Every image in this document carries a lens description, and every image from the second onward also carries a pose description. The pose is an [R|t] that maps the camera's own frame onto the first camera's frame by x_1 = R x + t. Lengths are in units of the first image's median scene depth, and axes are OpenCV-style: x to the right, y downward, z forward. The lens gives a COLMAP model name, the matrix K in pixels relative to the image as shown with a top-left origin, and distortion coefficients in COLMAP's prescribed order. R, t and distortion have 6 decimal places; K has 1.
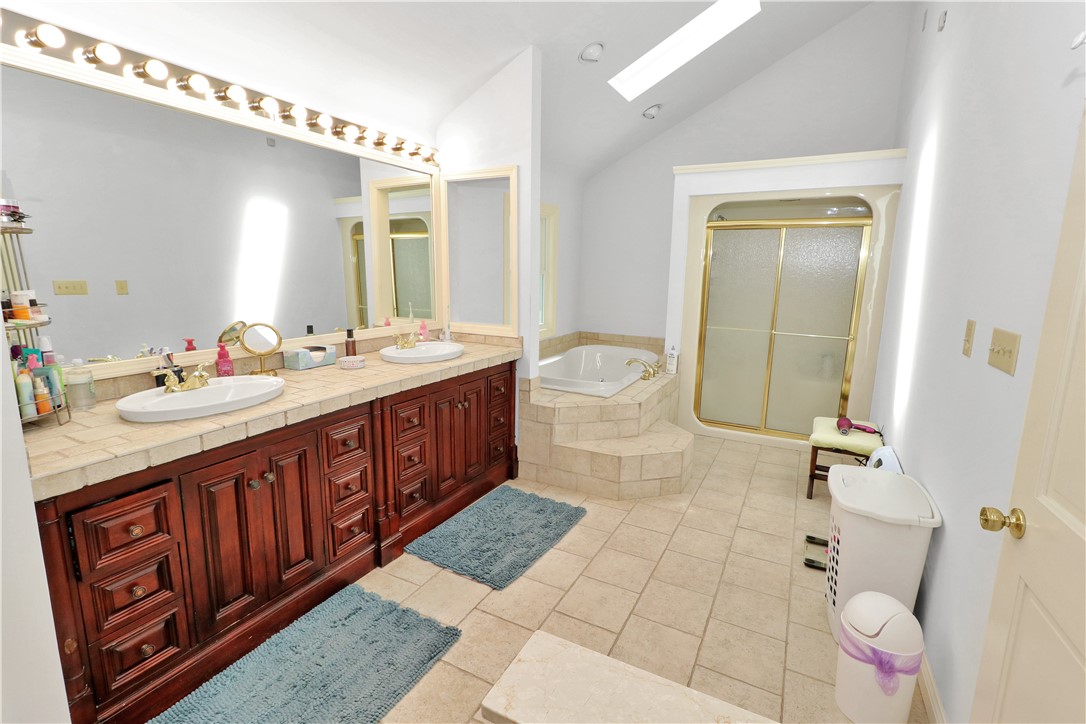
lens RADIAL K [[507.9, 0, 536.7], [0, 507.9, 361.6], [0, 0, 1]] dist [-0.003660, -0.001860]
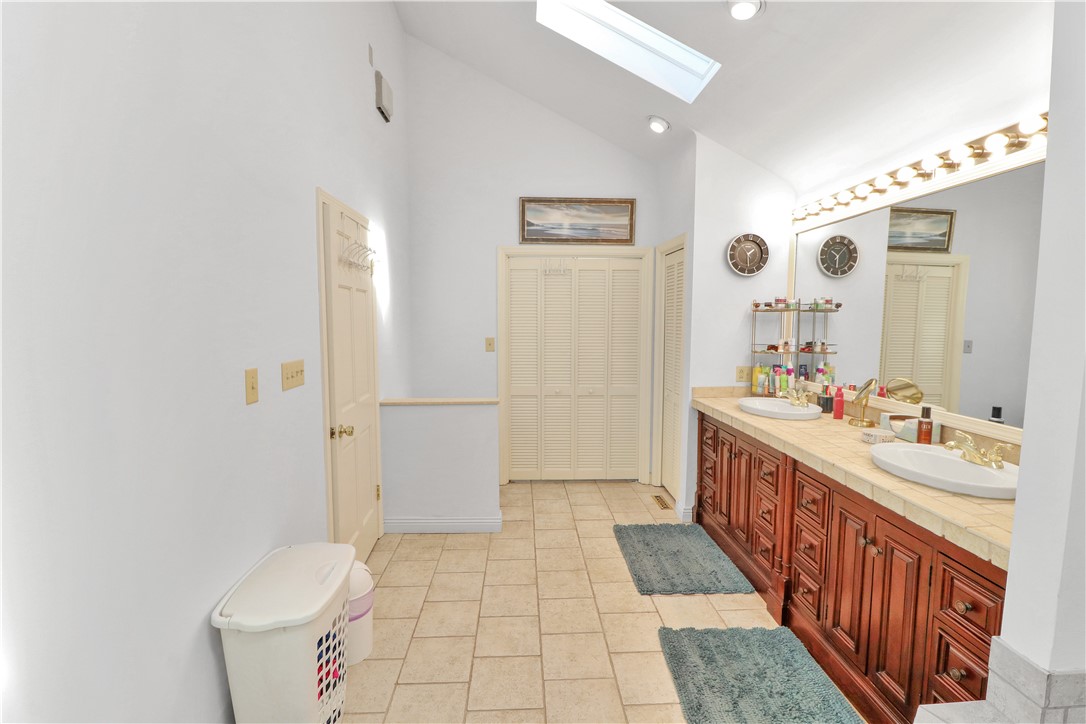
lens RADIAL K [[507.9, 0, 543.0], [0, 507.9, 361.1], [0, 0, 1]] dist [-0.003660, -0.001860]
pose [[-0.859249, 0.027765, -0.510804, 0.630132], [-0.110416, 0.964923, 0.238185, -0.295257], [0.499500, 0.261061, -0.826043, 1.545708]]
